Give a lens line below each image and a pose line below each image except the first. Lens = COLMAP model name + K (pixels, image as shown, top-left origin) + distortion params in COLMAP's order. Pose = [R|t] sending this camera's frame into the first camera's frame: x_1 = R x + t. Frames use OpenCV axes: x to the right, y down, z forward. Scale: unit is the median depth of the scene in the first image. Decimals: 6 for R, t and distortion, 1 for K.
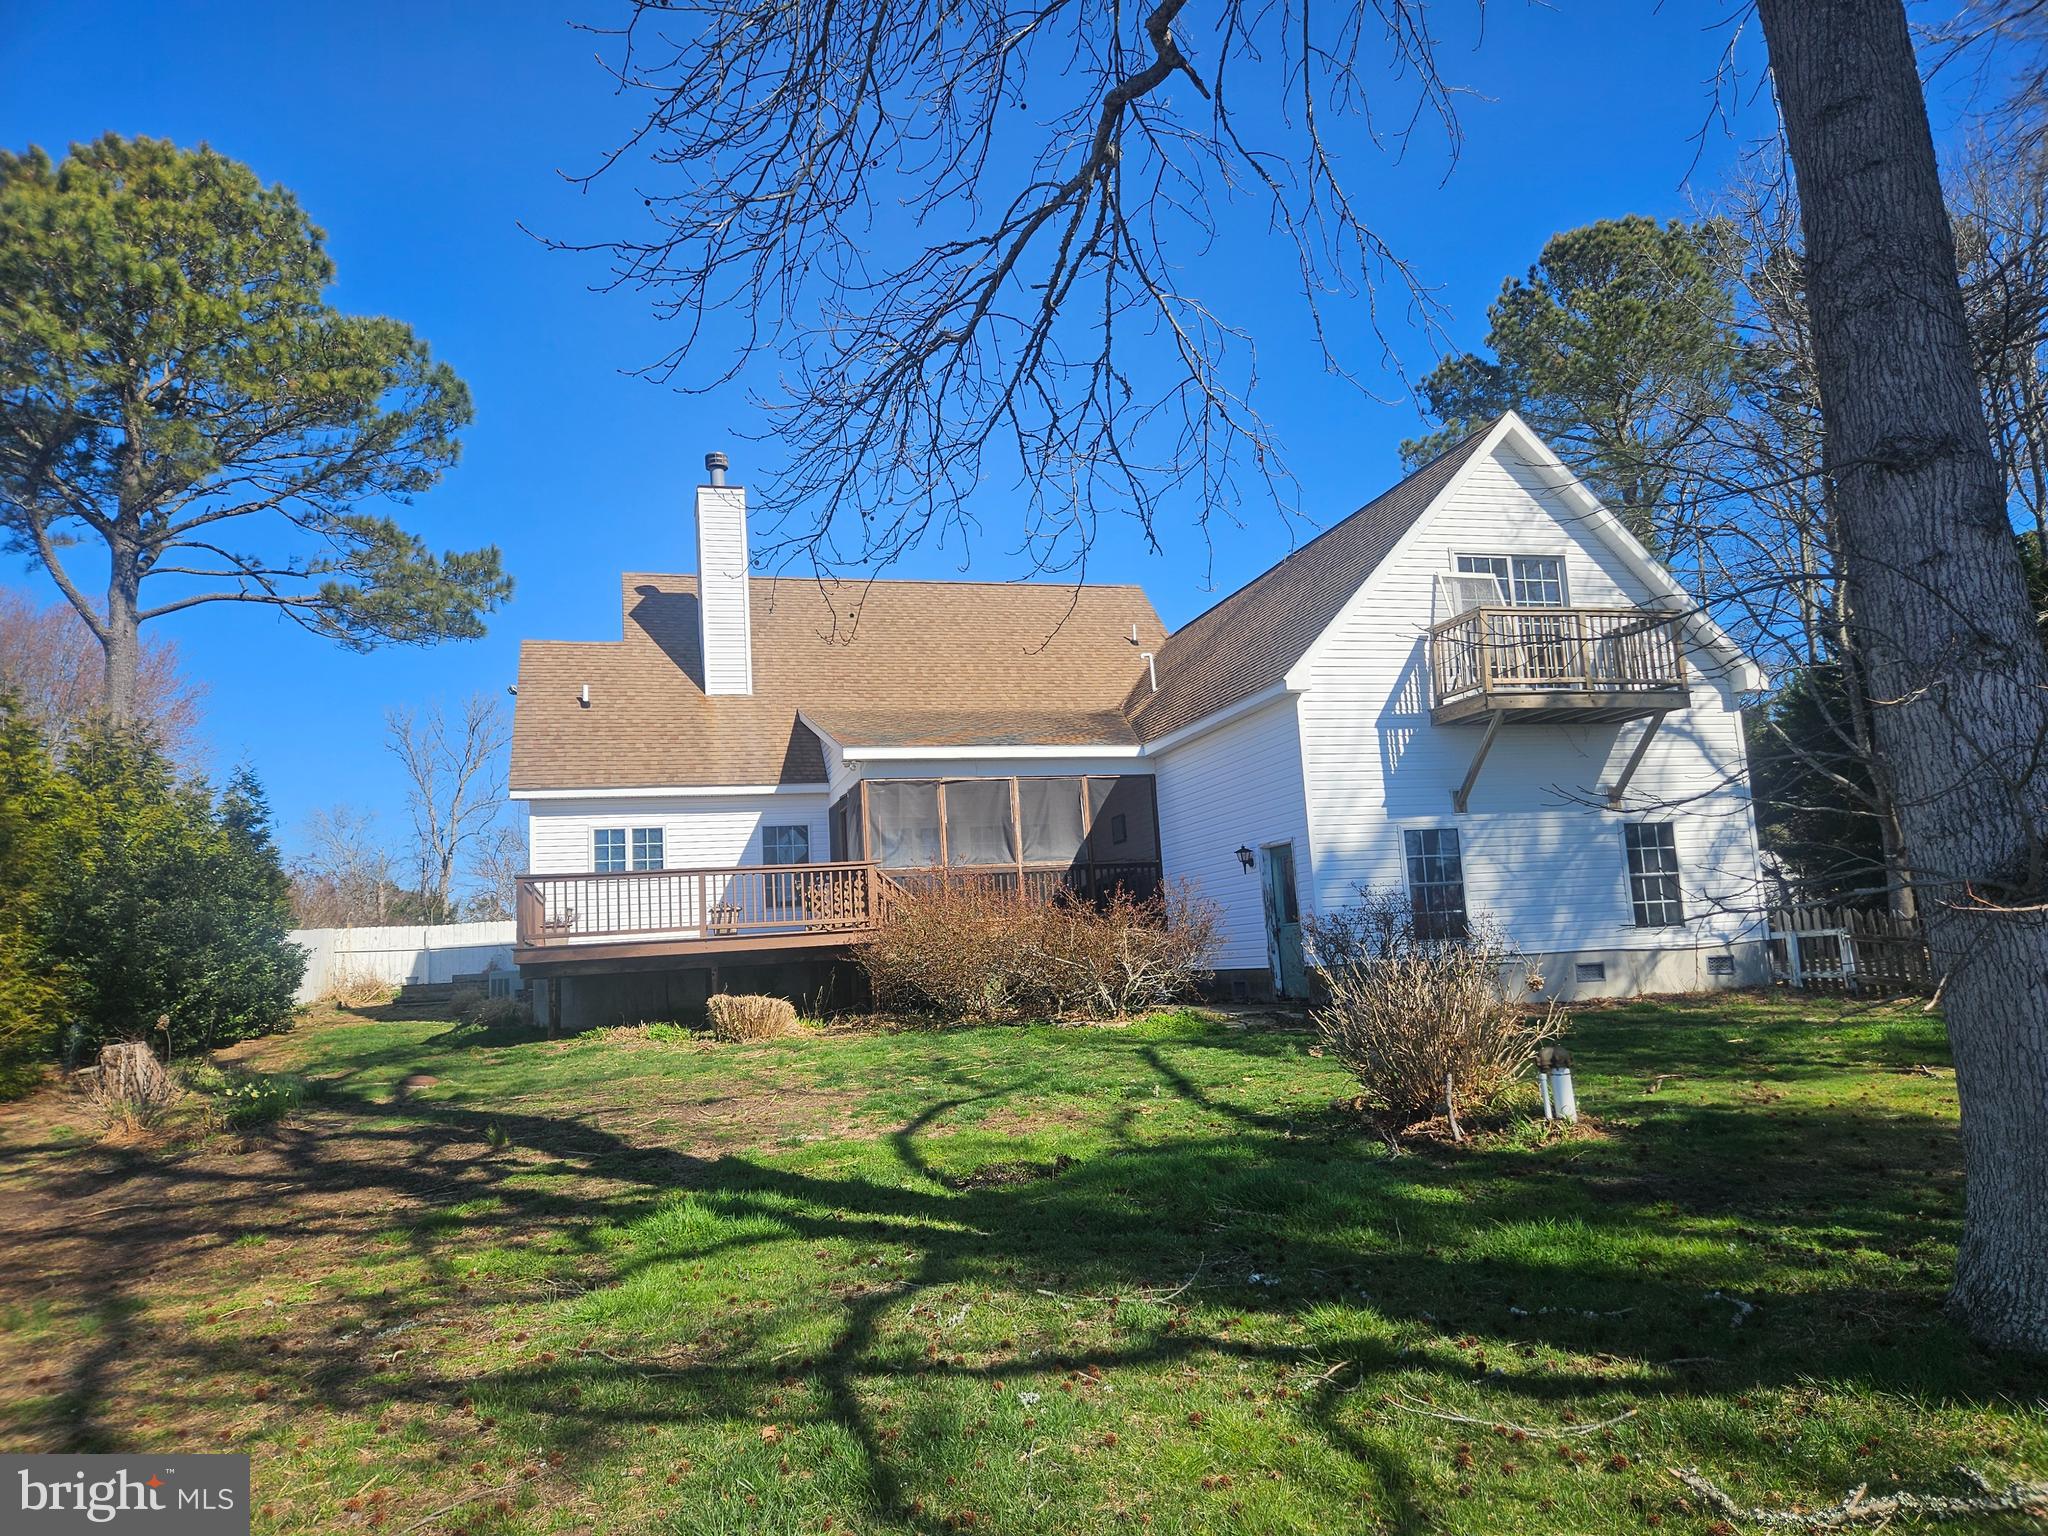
lens RADIAL K [[1433.7, 0, 1024.1], [0, 1433.7, 798.4], [0, 0, 1]] dist [0.004866, 0.001146]
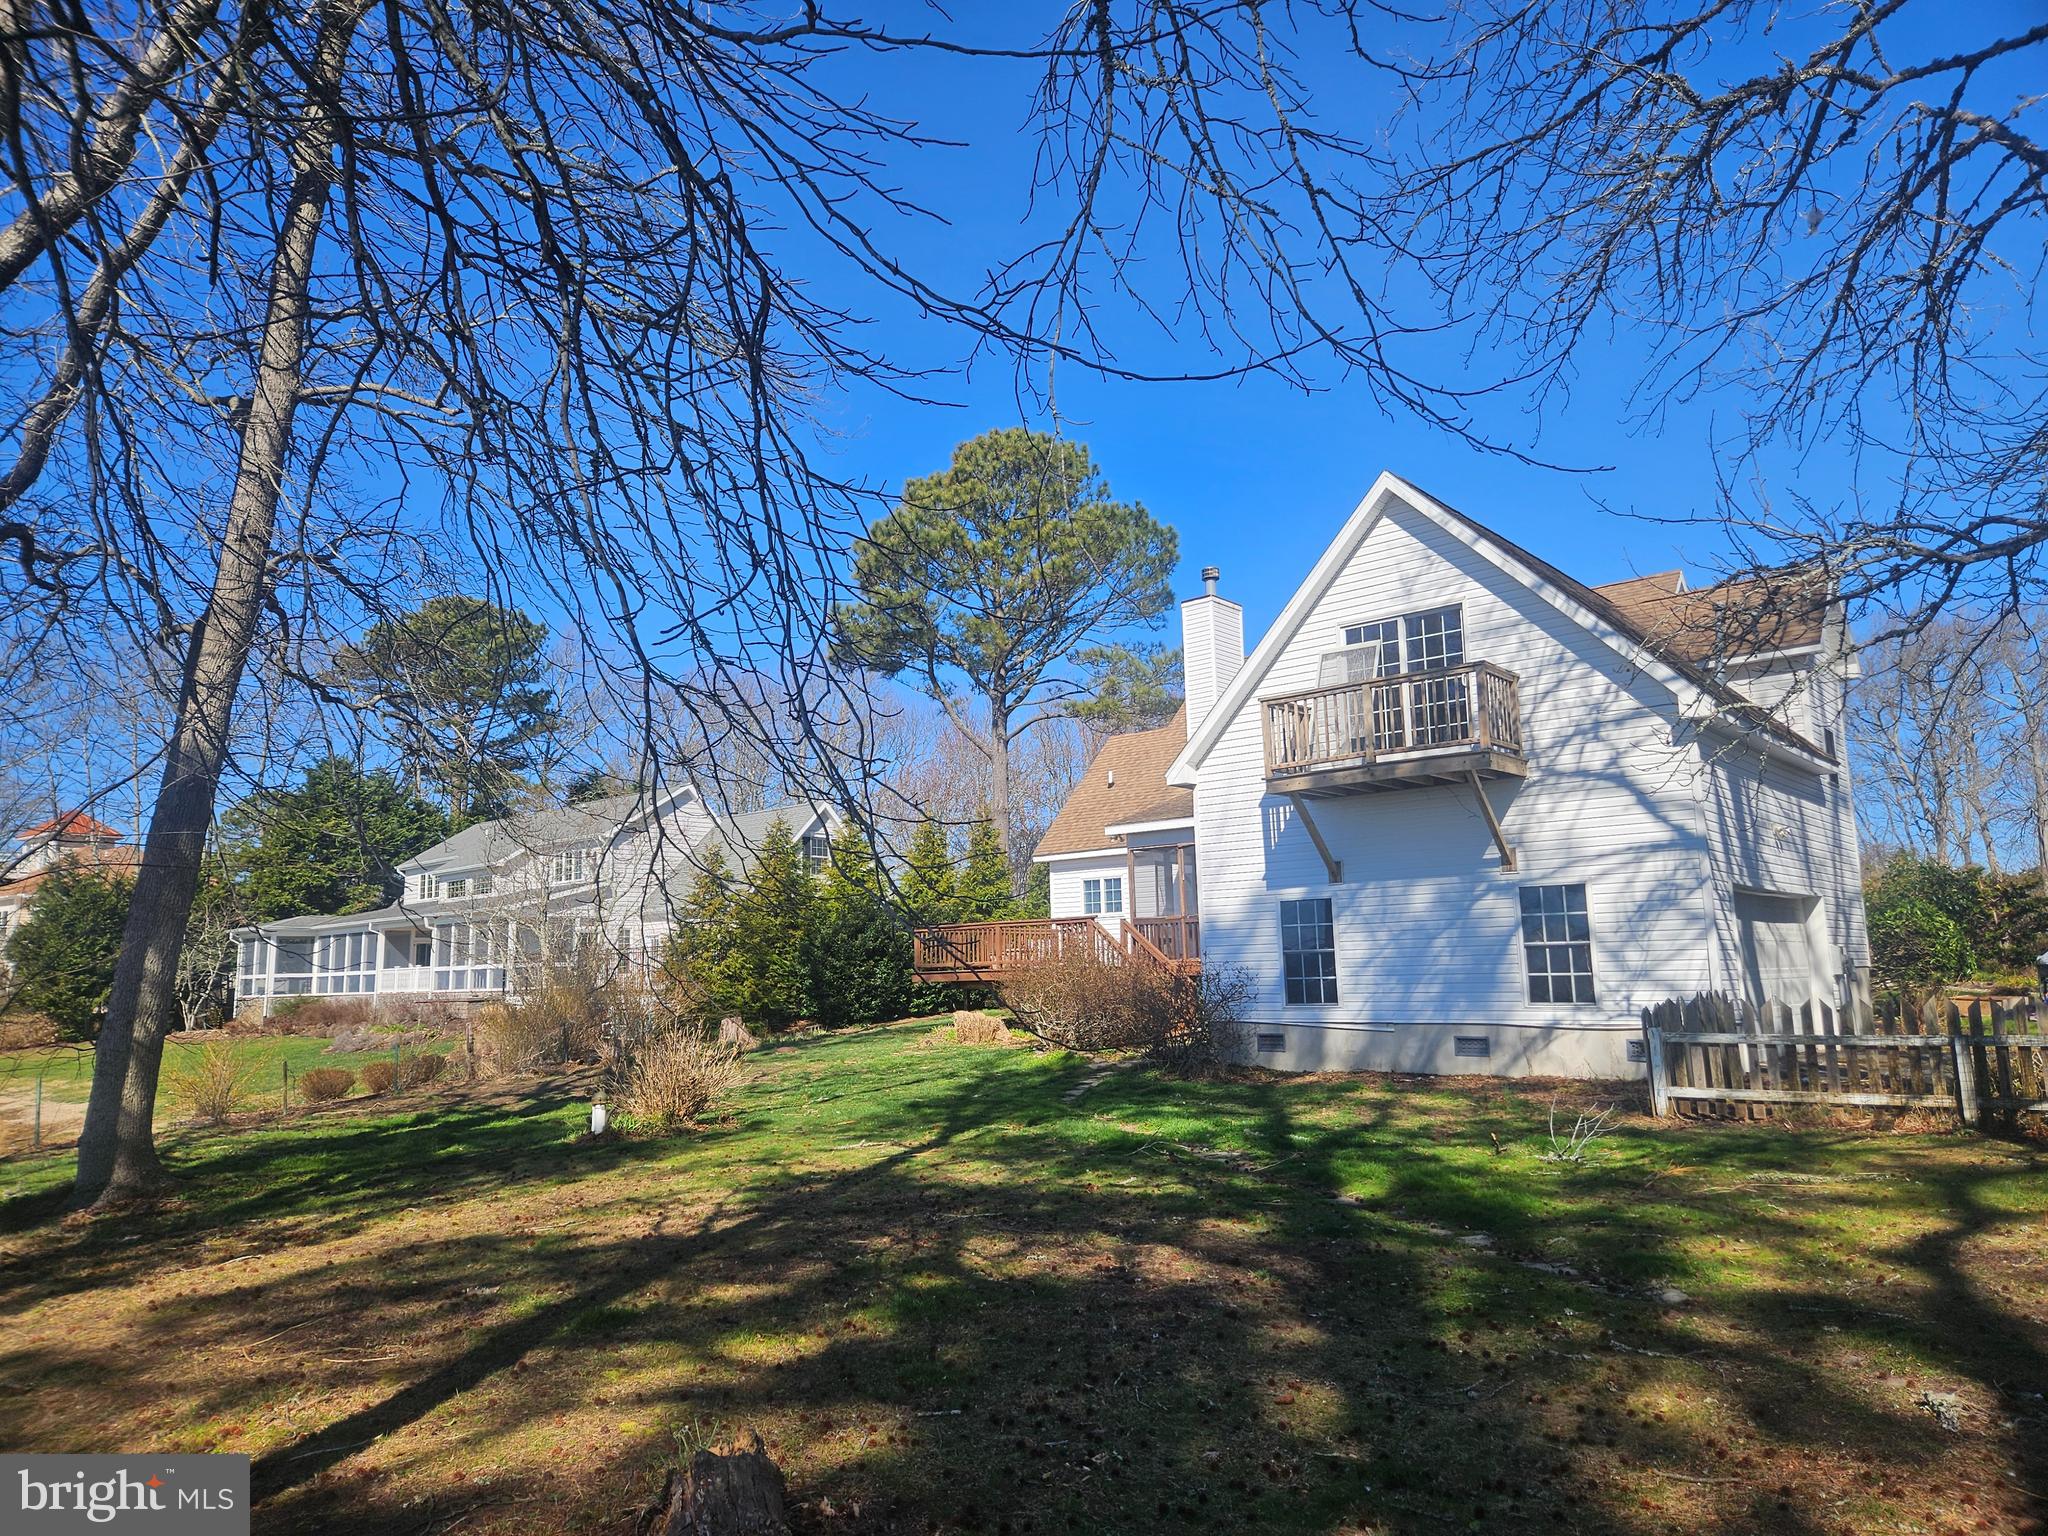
lens RADIAL K [[1360.3, 0, 1024.0], [0, 1360.3, 768.0], [0, 0, 1]] dist [0.004161, 0.000347]
pose [[0.578258, -0.083002, -0.811621, 0.946140], [0.091803, 0.995113, -0.036360, -0.055616], [0.810672, -0.053484, 0.583052, 0.238881]]
